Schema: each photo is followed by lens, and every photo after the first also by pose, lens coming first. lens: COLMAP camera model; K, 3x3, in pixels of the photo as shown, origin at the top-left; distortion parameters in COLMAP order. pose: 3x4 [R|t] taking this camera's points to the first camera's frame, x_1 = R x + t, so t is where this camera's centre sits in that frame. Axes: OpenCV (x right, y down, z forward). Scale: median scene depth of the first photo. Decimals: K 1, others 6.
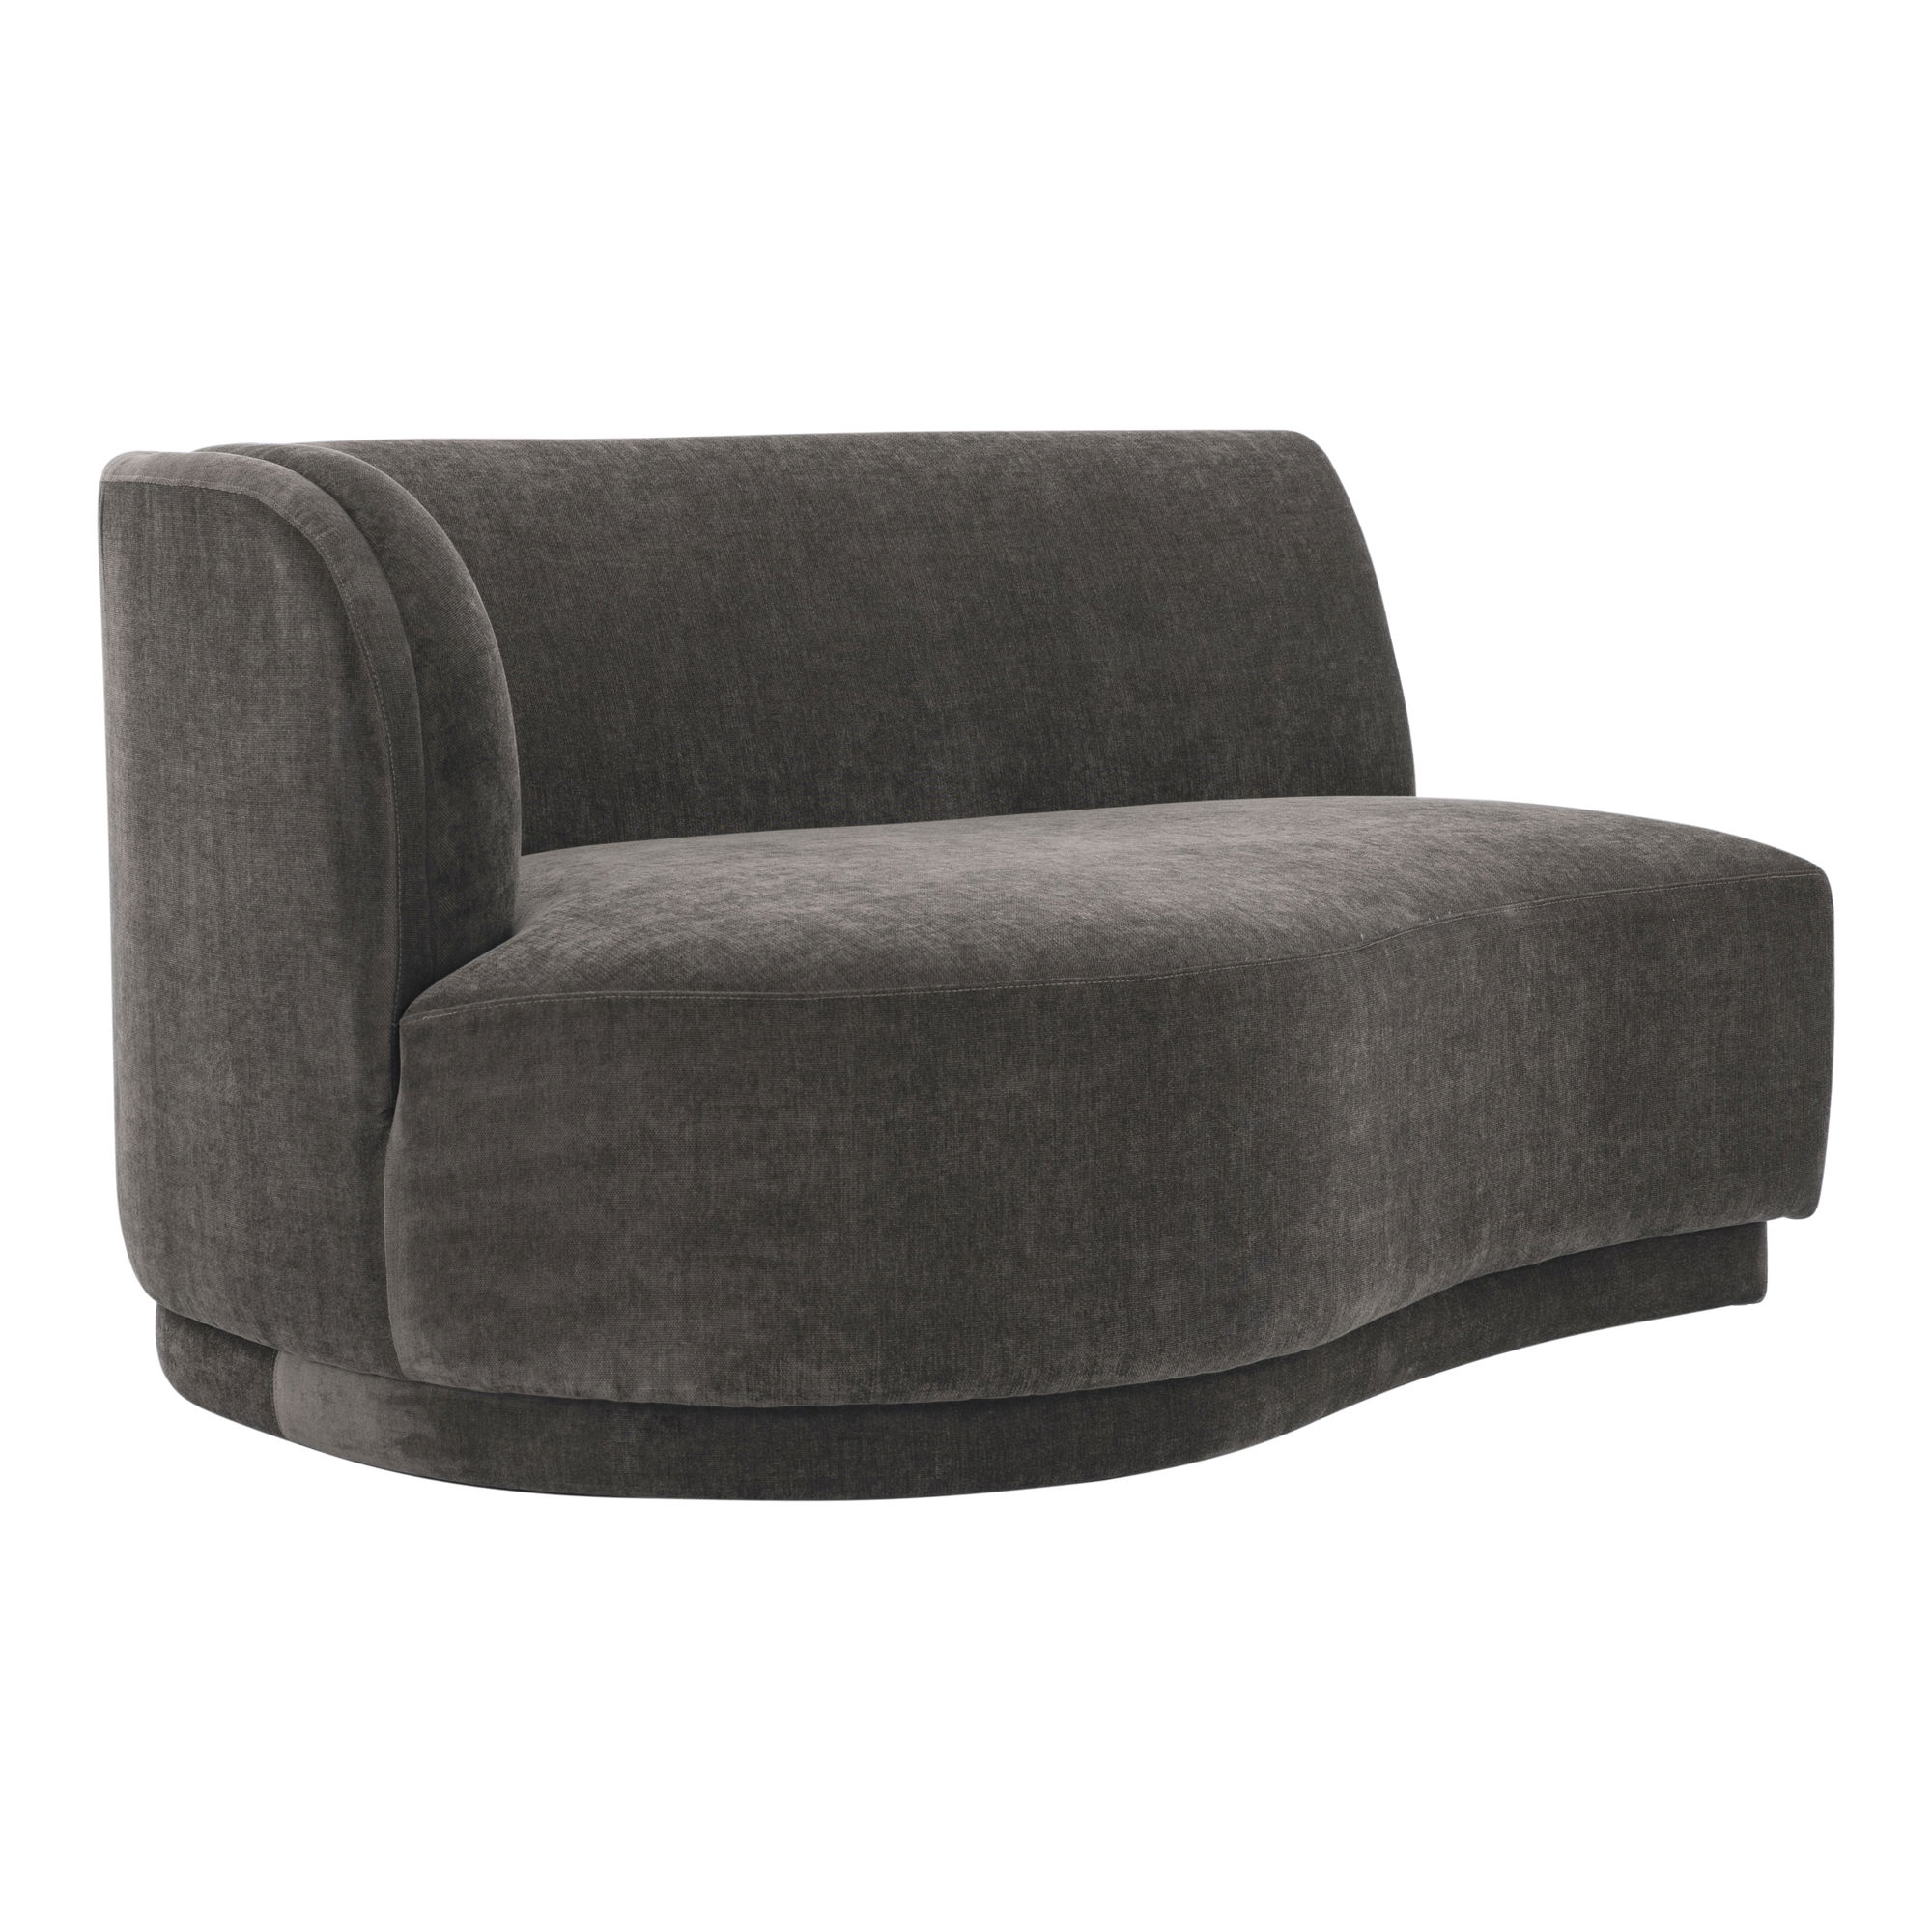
lens RADIAL K [[4998.7, 0, 964.5], [0, 4998.7, 854.6], [0, 0, 1]] dist [0.177929, -0.686291]
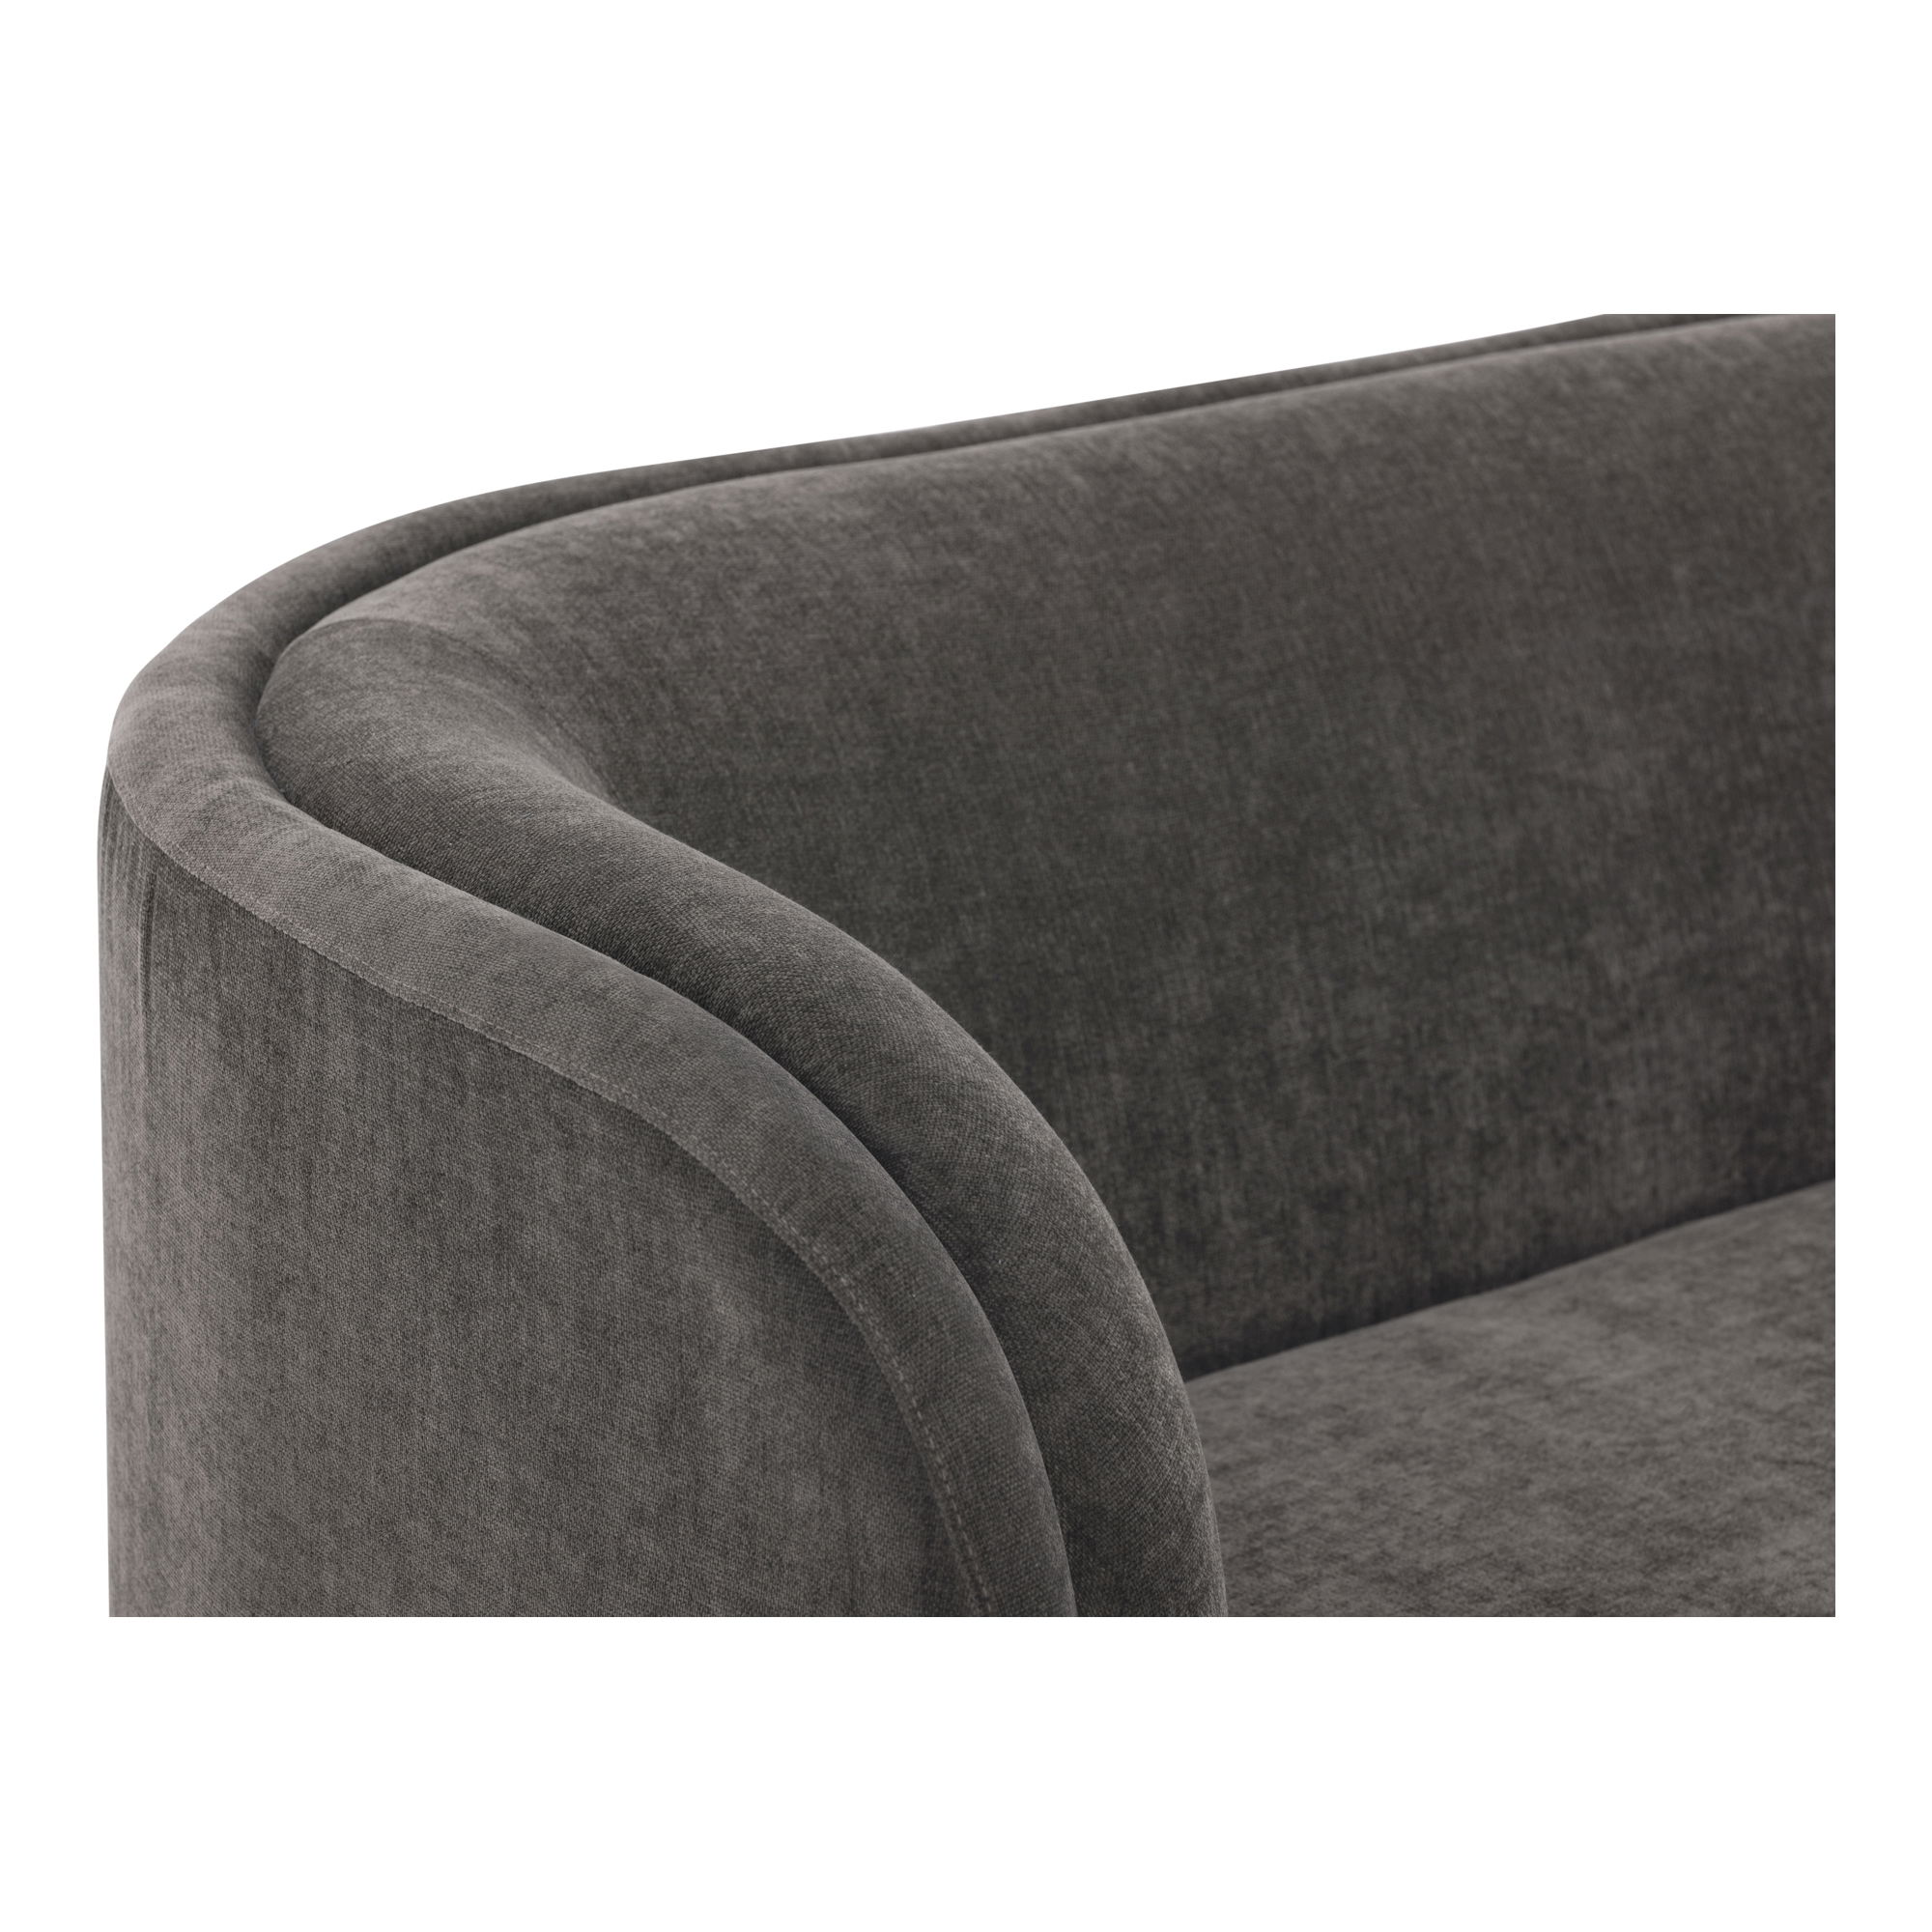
lens RADIAL K [[5592.1, 0, 966.0], [0, 5592.1, 966.0], [0, 0, 1]] dist [-0.024826, -0.584956]
pose [[0.991395, 0.009427, 0.130563, -0.171788], [-0.038390, 0.974486, 0.221139, -0.180721], [-0.125147, -0.224249, 0.966463, 0.548134]]
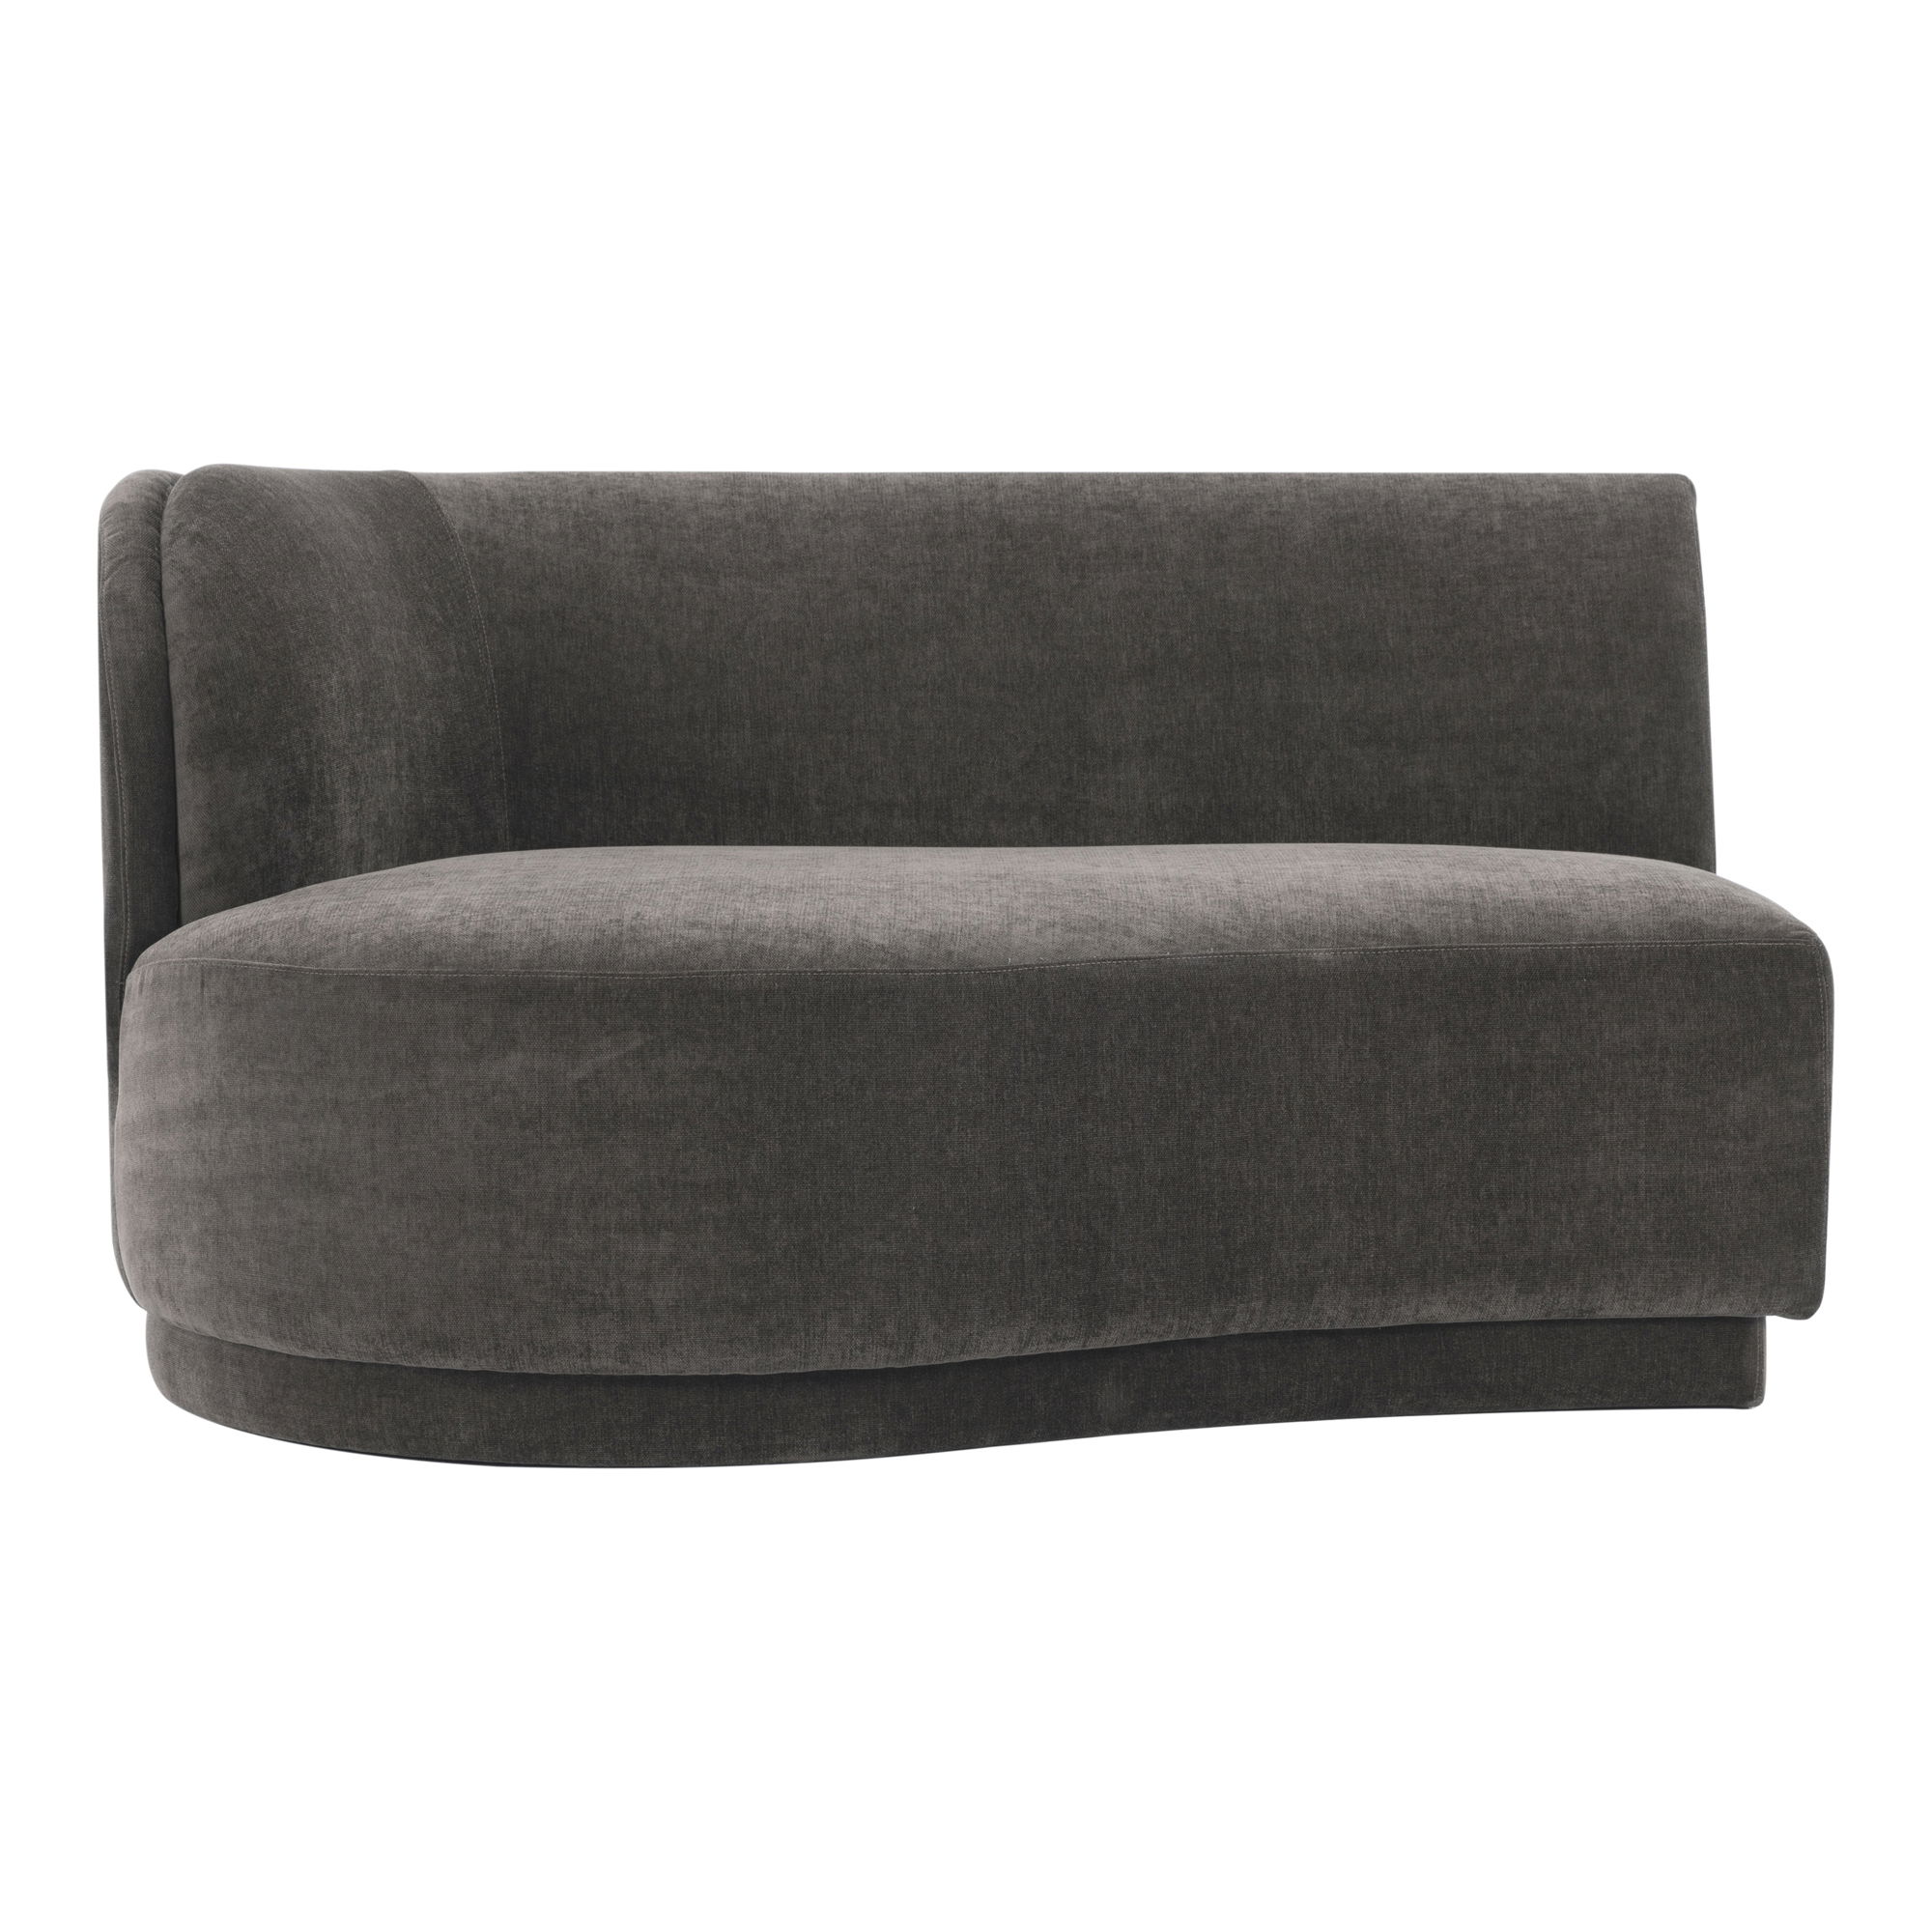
lens RADIAL K [[4830.7, 0, 964.9], [0, 4830.7, 1088.9], [0, 0, 1]] dist [0.121520, 0.526292]
pose [[0.841926, 0.066963, -0.535422, 0.586340], [-0.056531, 0.997755, 0.035893, 0.008242], [0.536624, 0.000049, 0.843821, 0.194957]]
